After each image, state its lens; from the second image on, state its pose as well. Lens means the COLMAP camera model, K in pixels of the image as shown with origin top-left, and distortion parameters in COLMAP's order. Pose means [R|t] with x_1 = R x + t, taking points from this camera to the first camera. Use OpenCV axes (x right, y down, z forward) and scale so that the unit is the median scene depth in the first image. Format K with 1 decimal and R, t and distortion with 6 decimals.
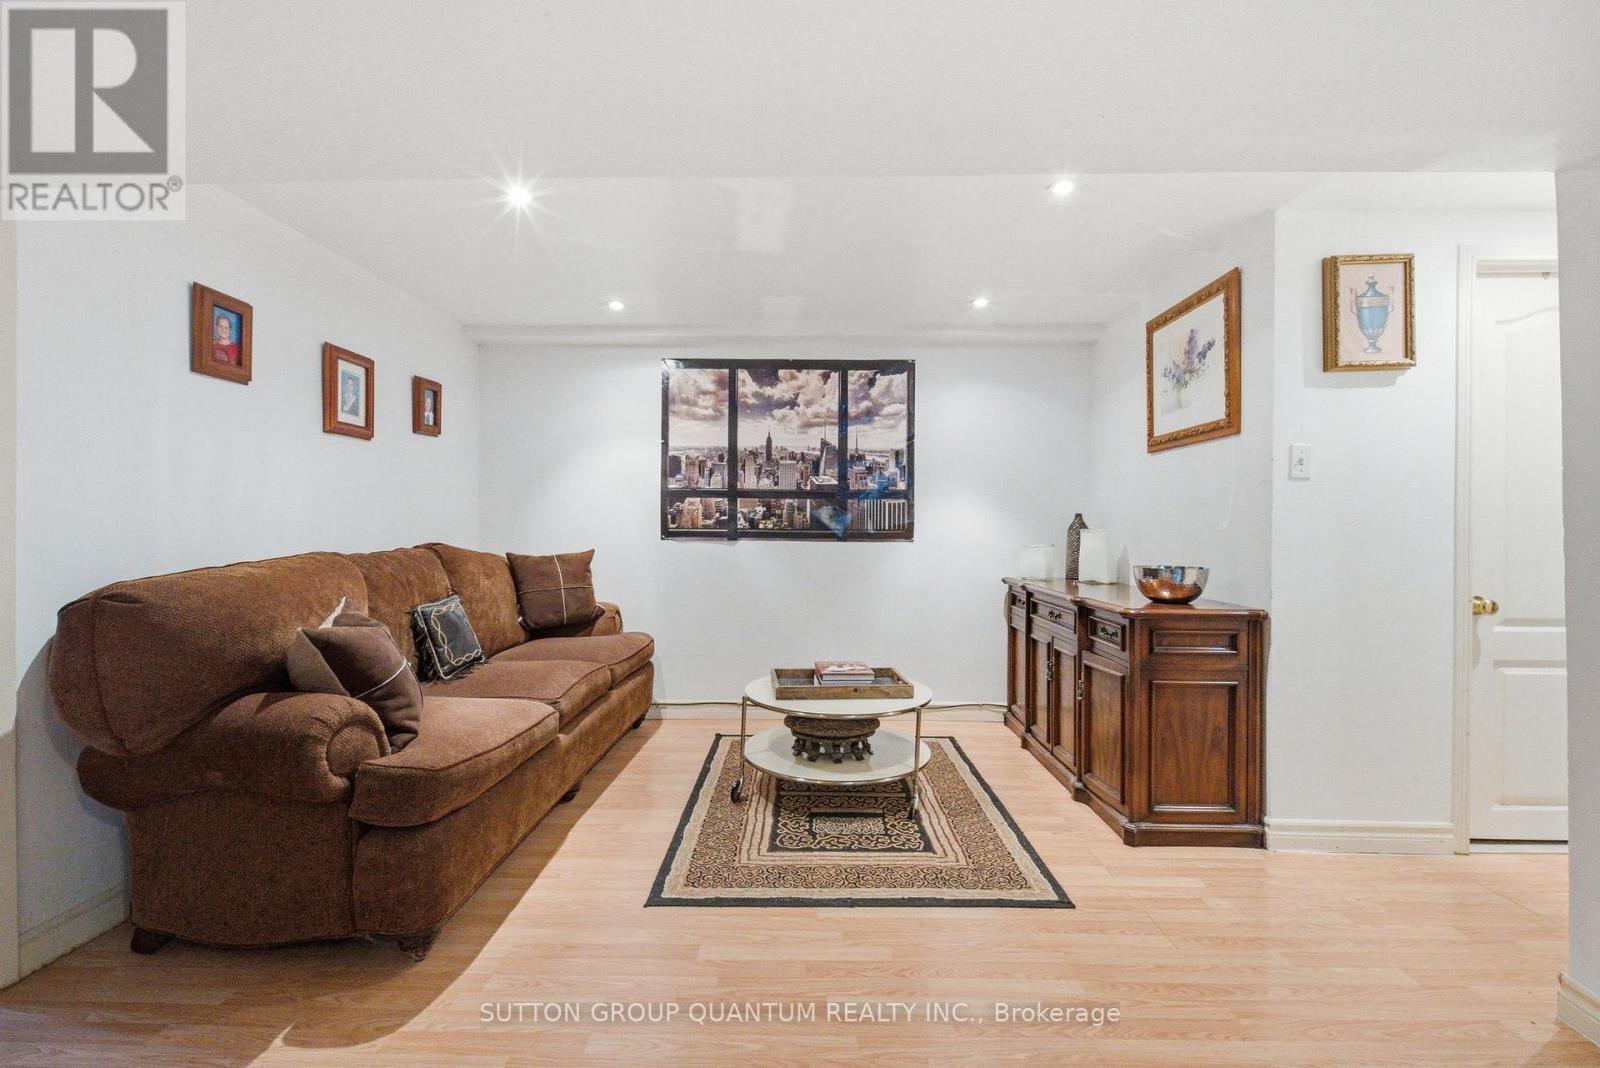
lens RADIAL K [[712.2, 0, 801.4], [0, 712.2, 526.0], [0, 0, 1]] dist [0.002002, -0.000684]
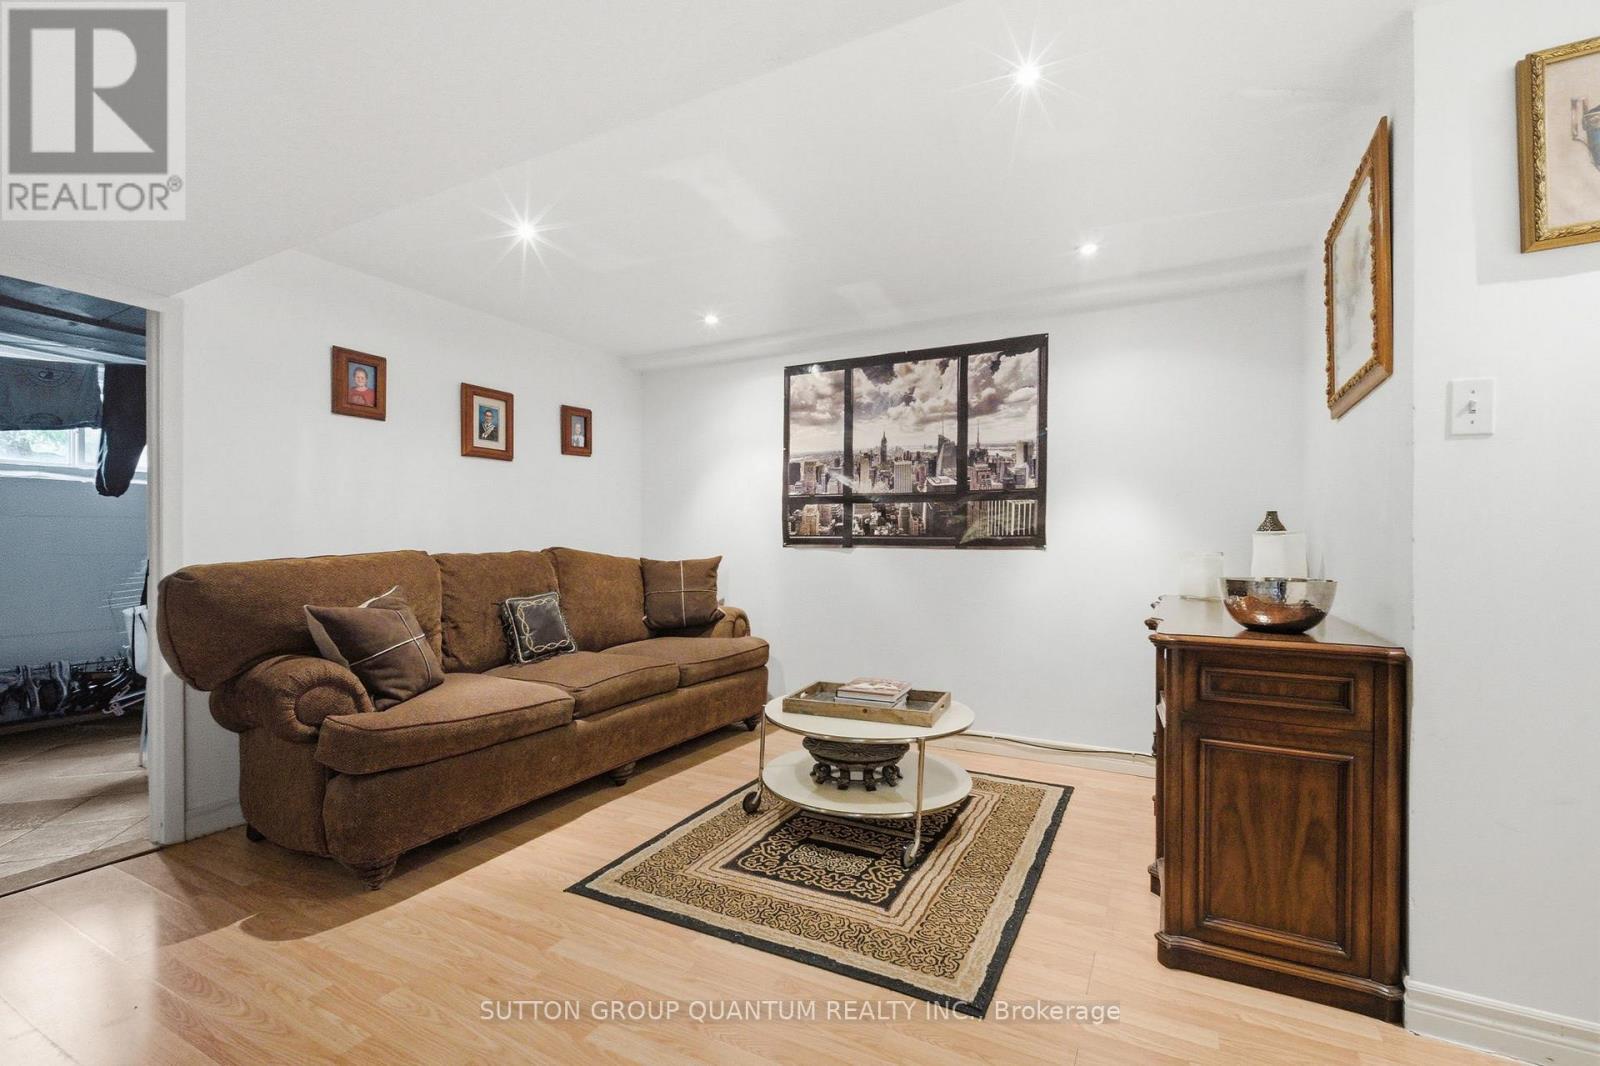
lens RADIAL K [[710.0, 0, 798.1], [0, 710.0, 542.4], [0, 0, 1]] dist [0.009360, -0.006832]
pose [[0.888750, -0.002705, -0.458384, 0.293338], [0.001722, 0.999995, -0.002563, 0.016029], [0.458388, 0.001488, 0.888751, 0.123897]]
